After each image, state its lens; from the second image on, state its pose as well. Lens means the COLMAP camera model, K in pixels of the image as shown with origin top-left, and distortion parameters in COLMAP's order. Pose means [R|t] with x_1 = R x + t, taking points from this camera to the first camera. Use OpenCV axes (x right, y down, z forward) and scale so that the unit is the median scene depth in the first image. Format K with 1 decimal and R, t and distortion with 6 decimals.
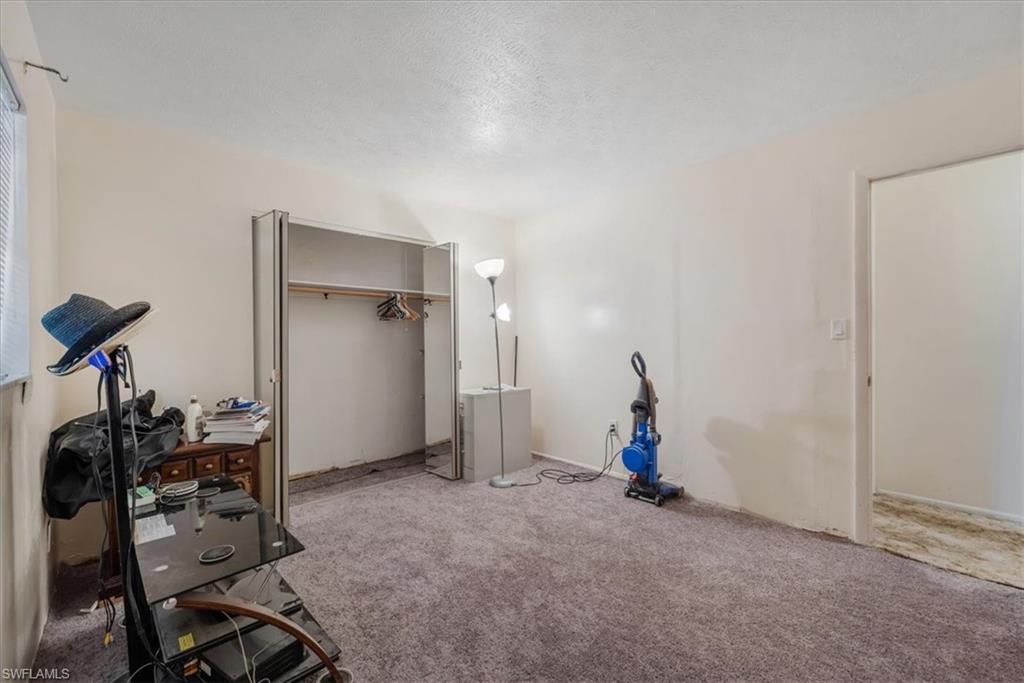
lens RADIAL K [[419.9, 0, 509.1], [0, 419.9, 342.0], [0, 0, 1]] dist [-0.000534, -0.000455]
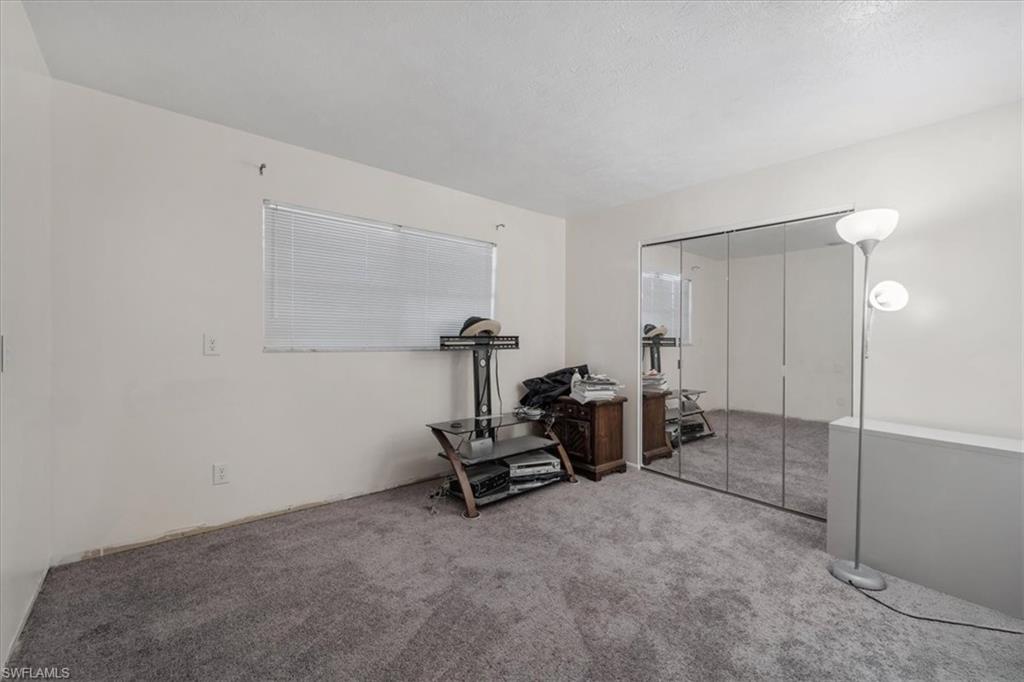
lens RADIAL K [[419.9, 0, 509.1], [0, 419.9, 341.5], [0, 0, 1]] dist [-0.000534, -0.000455]
pose [[-0.024054, 0.035548, -0.999078, 0.682384], [-0.019567, 0.999159, 0.036022, -0.026132], [0.999519, 0.020415, -0.023339, 0.558884]]
